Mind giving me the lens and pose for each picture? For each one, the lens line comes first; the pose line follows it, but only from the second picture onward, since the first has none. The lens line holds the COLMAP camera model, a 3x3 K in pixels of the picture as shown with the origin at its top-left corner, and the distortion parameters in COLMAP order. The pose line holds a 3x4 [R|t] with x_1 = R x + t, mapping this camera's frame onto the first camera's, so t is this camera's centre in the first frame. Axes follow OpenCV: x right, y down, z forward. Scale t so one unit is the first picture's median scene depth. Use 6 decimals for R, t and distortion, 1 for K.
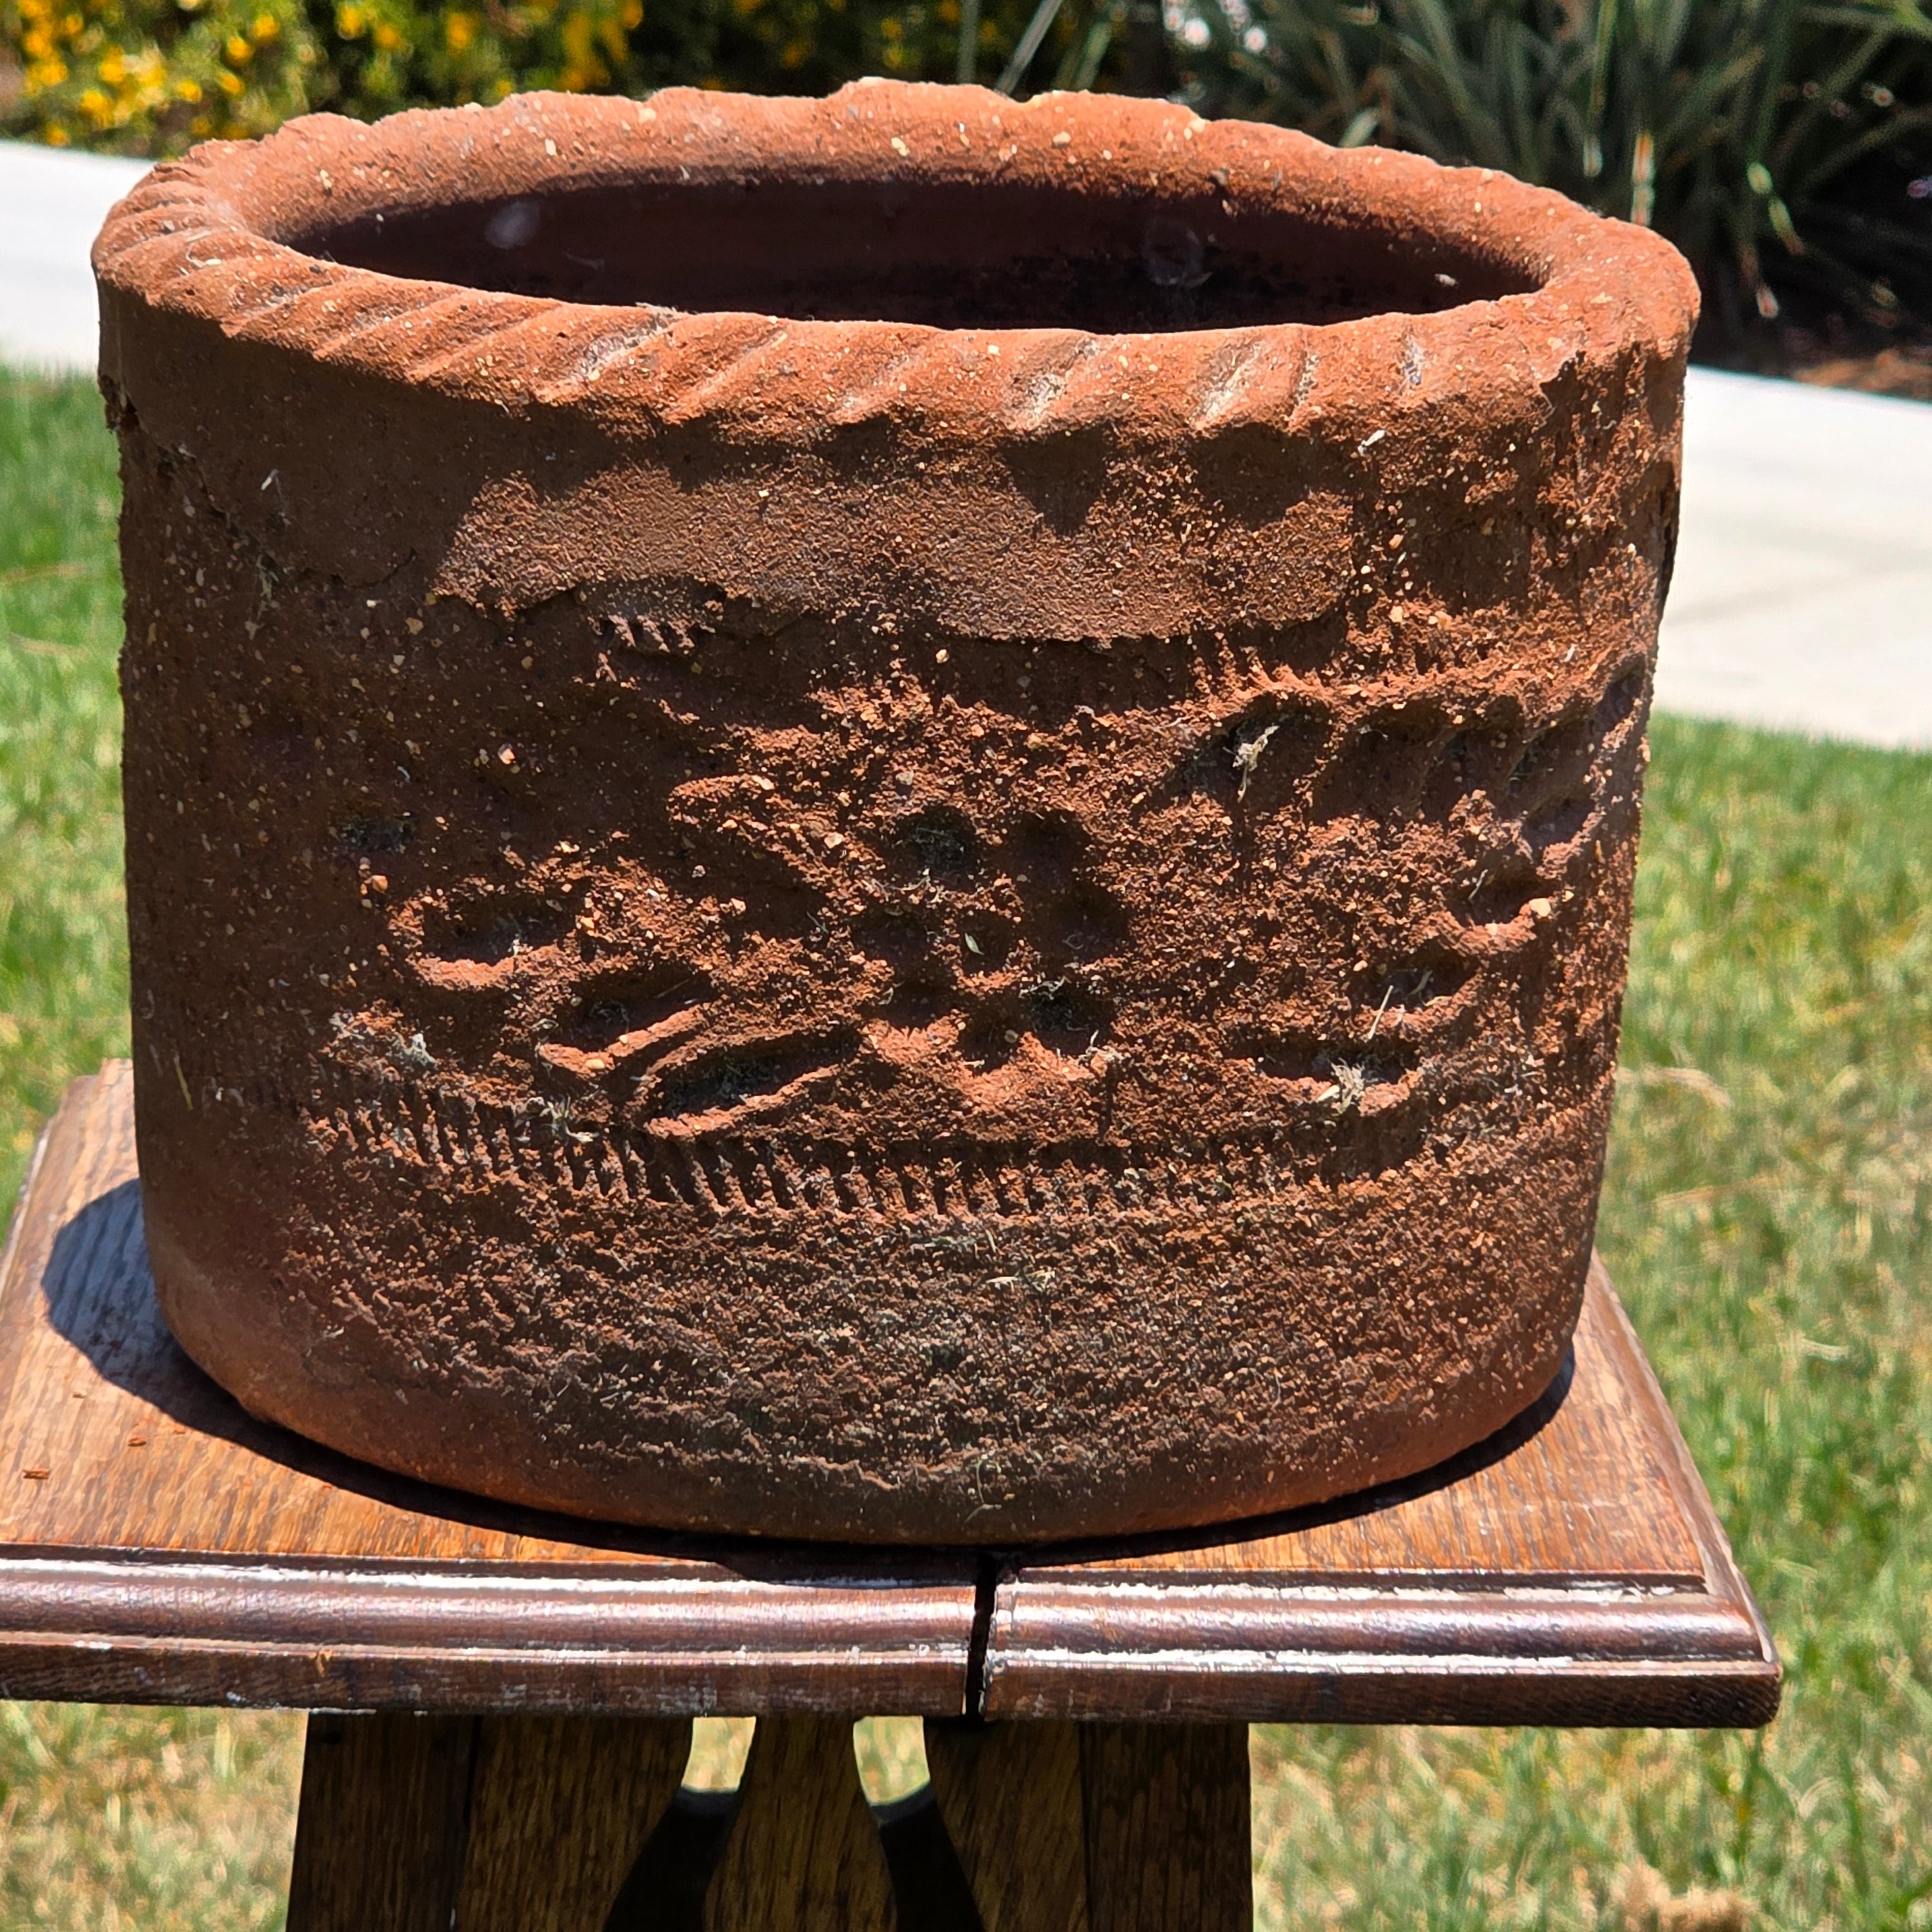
lens RADIAL K [[7468.3, 0, 966.0], [0, 7468.3, 966.0], [0, 0, 1]] dist [-1.985137, 62.122020]
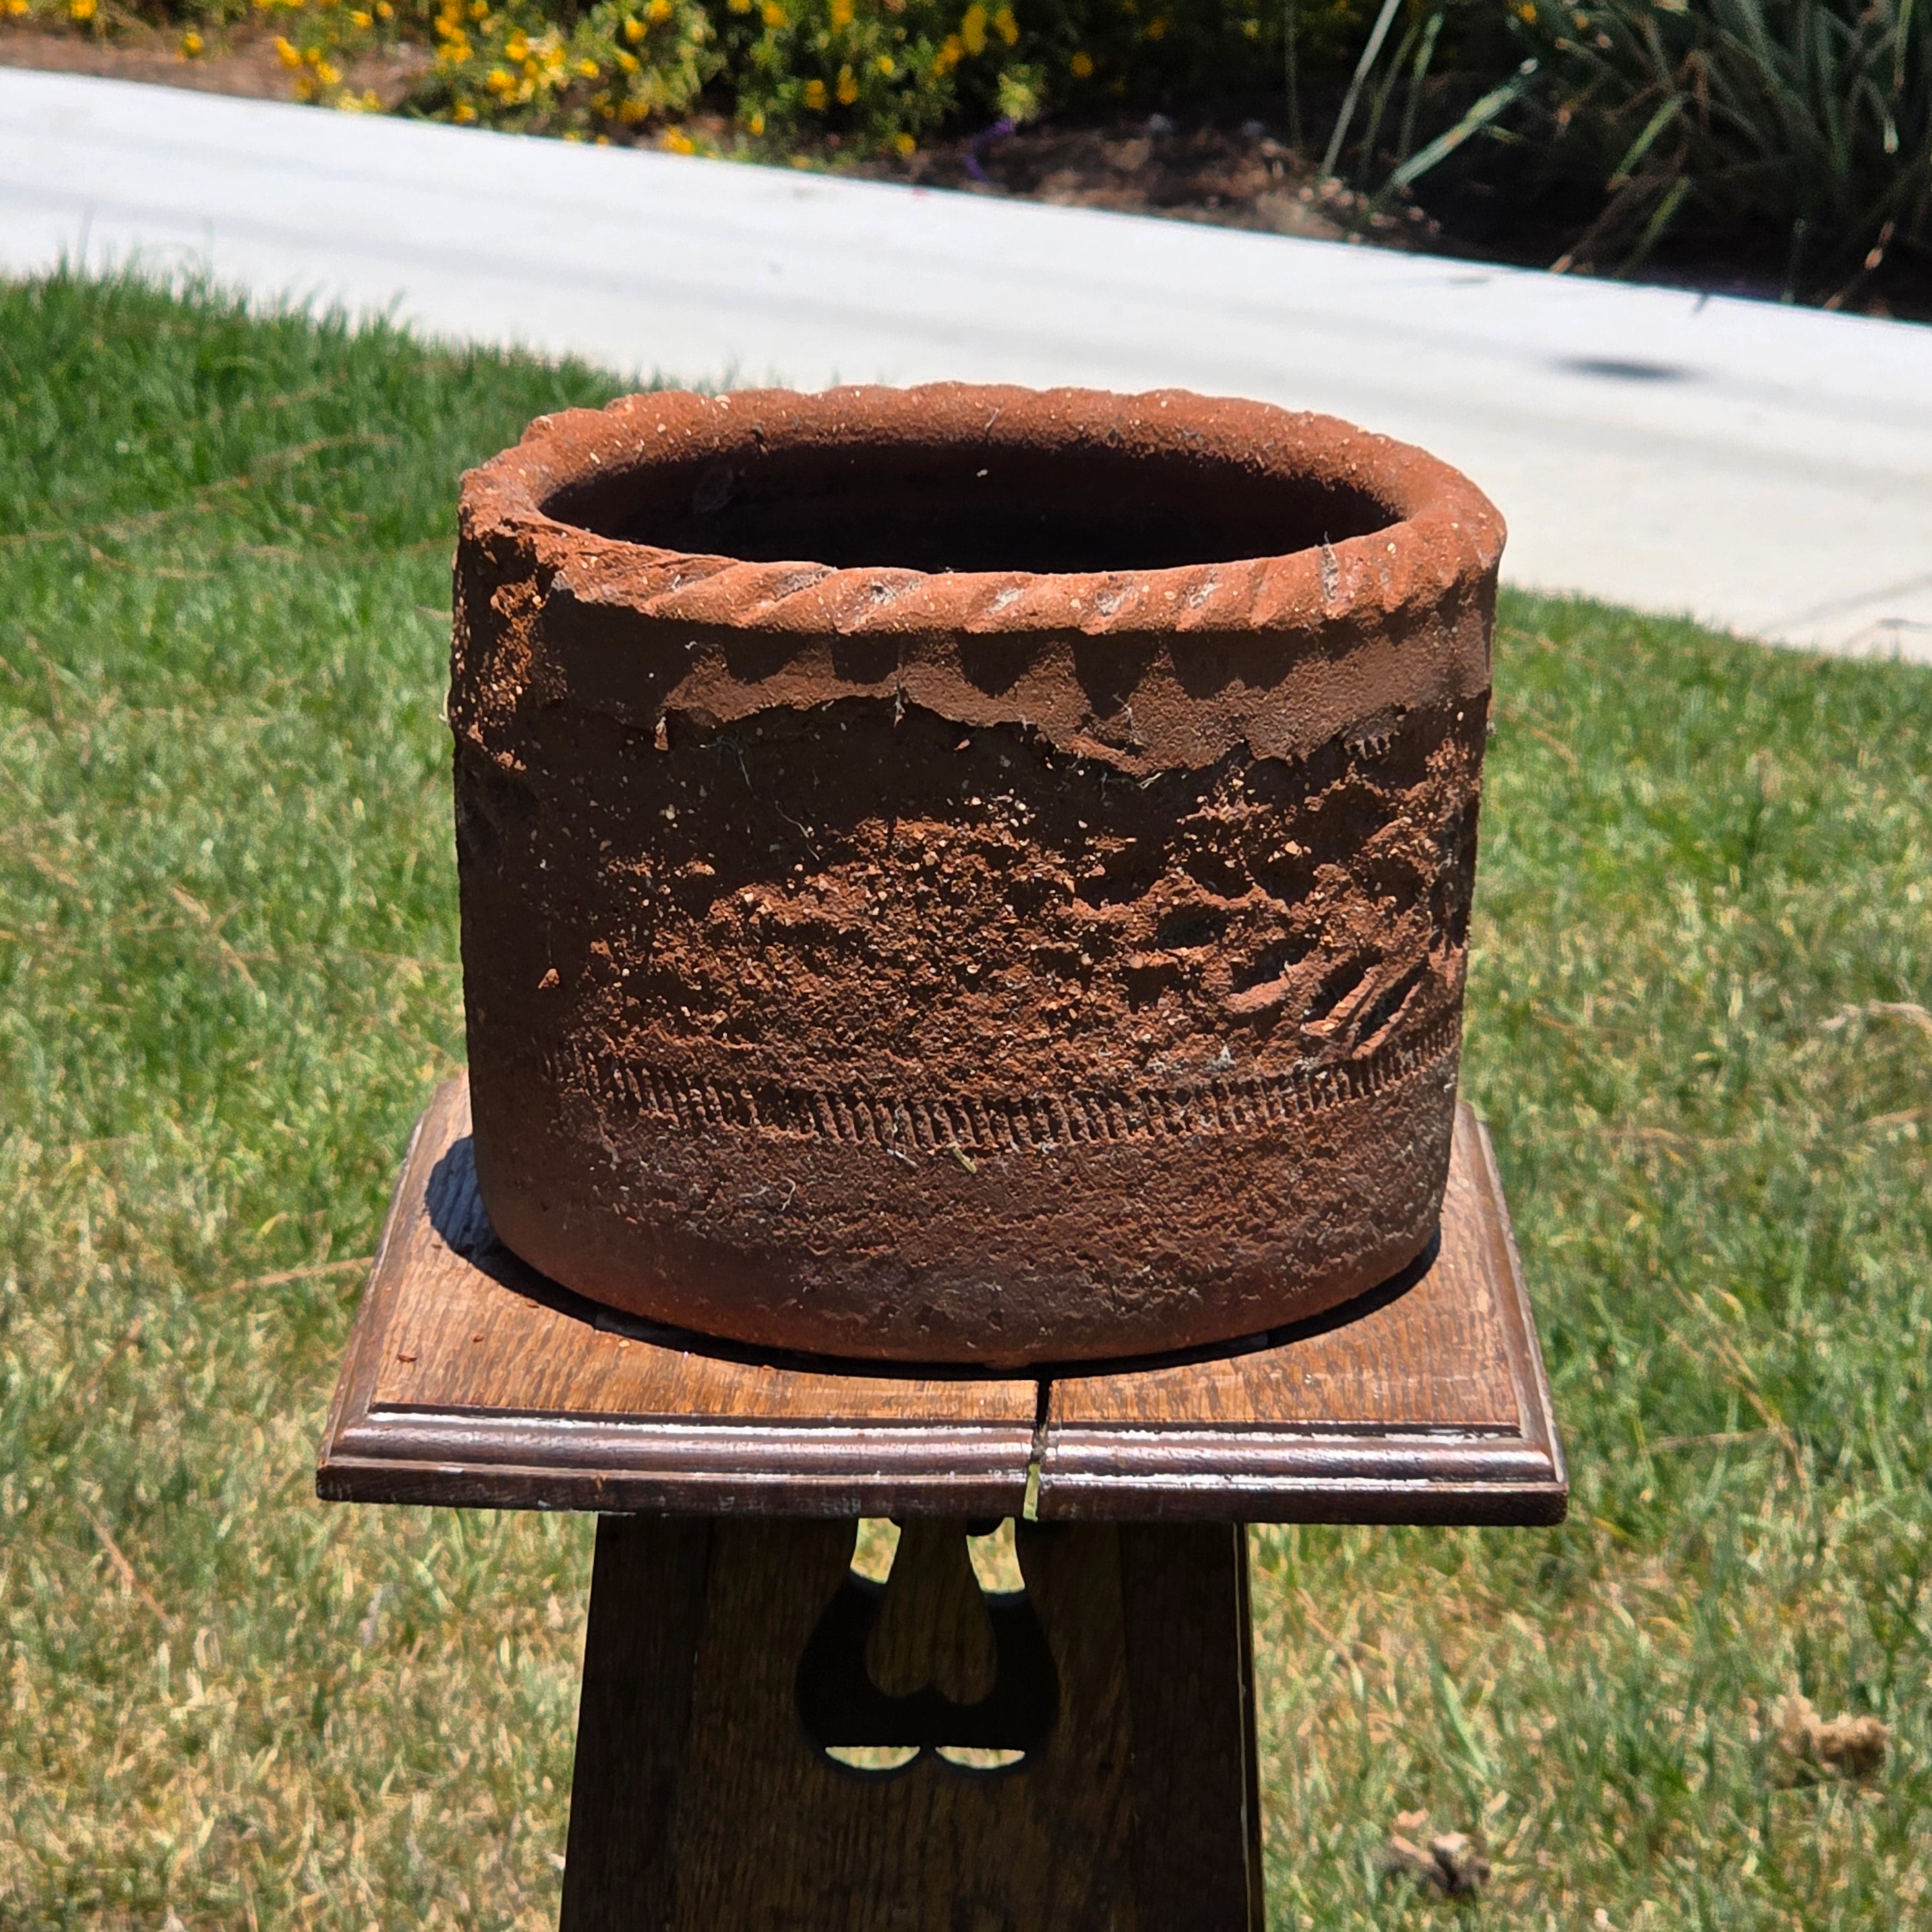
lens RADIAL K [[7468.3, 0, 966.0], [0, 7468.3, 966.0], [0, 0, 1]] dist [-1.985137, 62.122020]
pose [[0.462042, -0.267289, 0.845621, -1.421755], [0.234503, 0.956386, 0.174169, -0.293154], [-0.855293, 0.117827, 0.504570, 0.270336]]
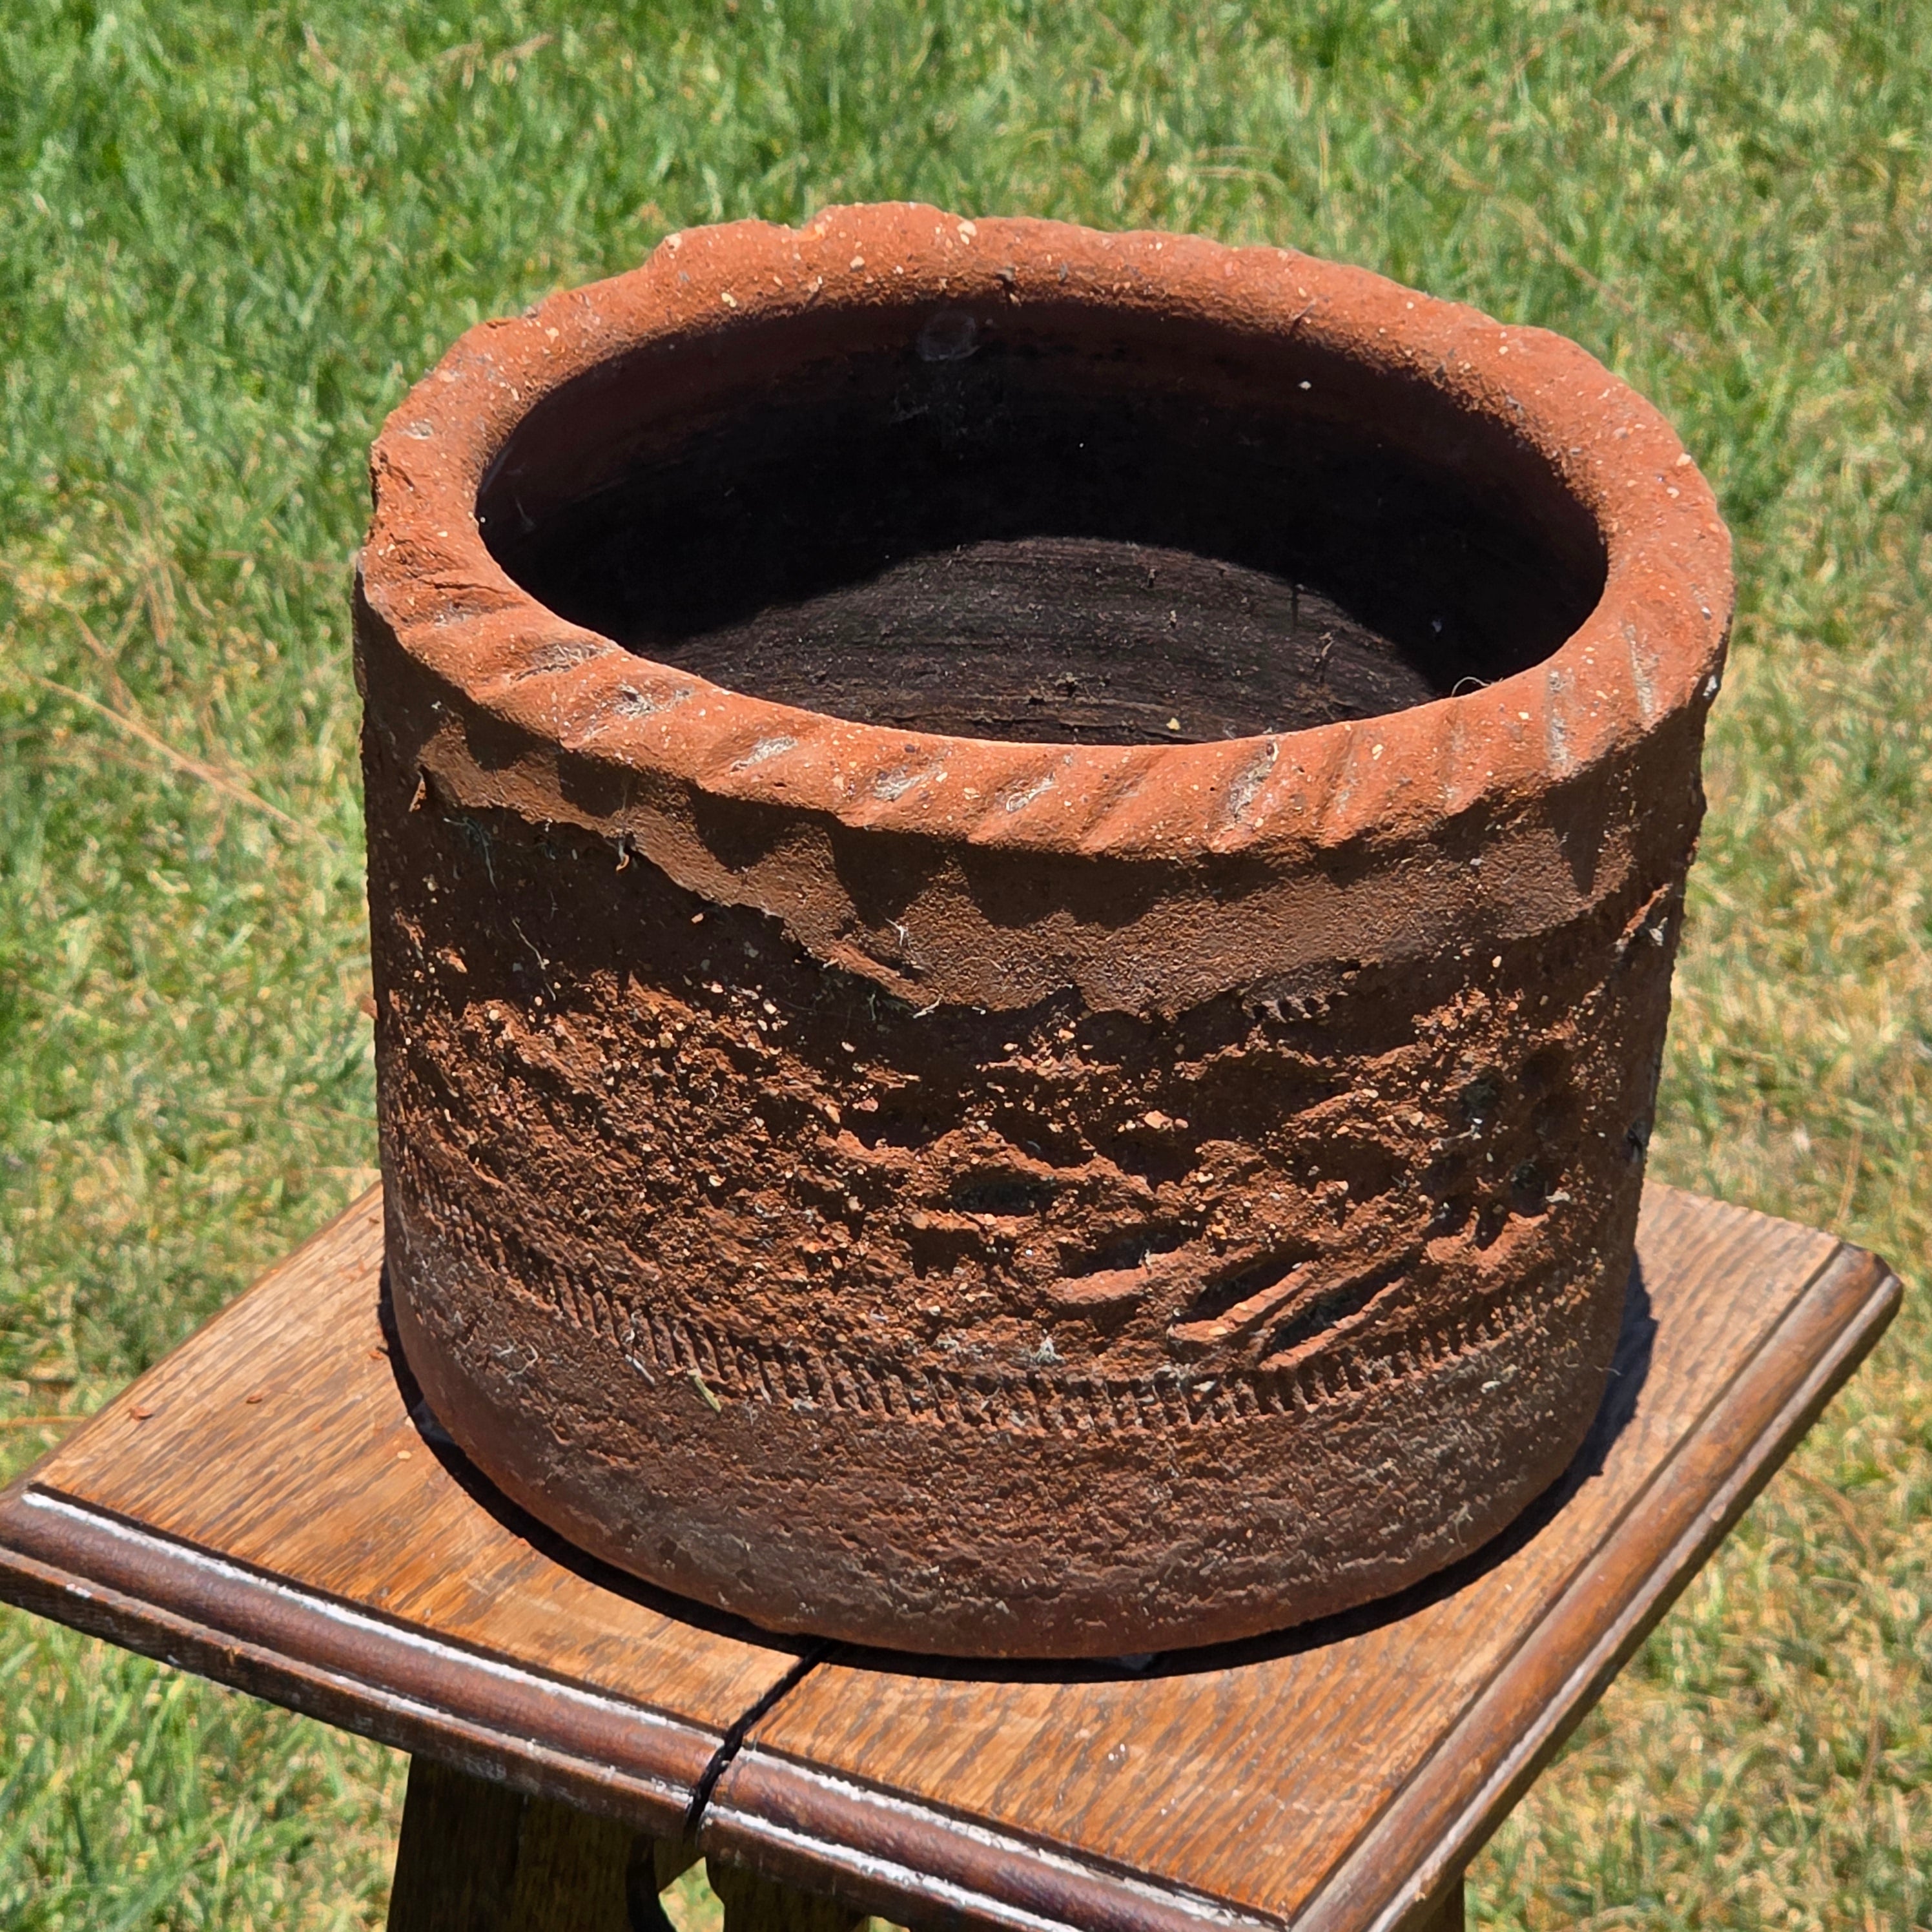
lens RADIAL K [[7468.3, 0, 966.0], [0, 7468.3, 966.0], [0, 0, 1]] dist [-1.985137, 62.122020]
pose [[0.817070, -0.280647, 0.503620, -0.671108], [0.136341, 0.942805, 0.304188, -0.412921], [-0.560185, -0.179879, 0.808602, 0.068259]]
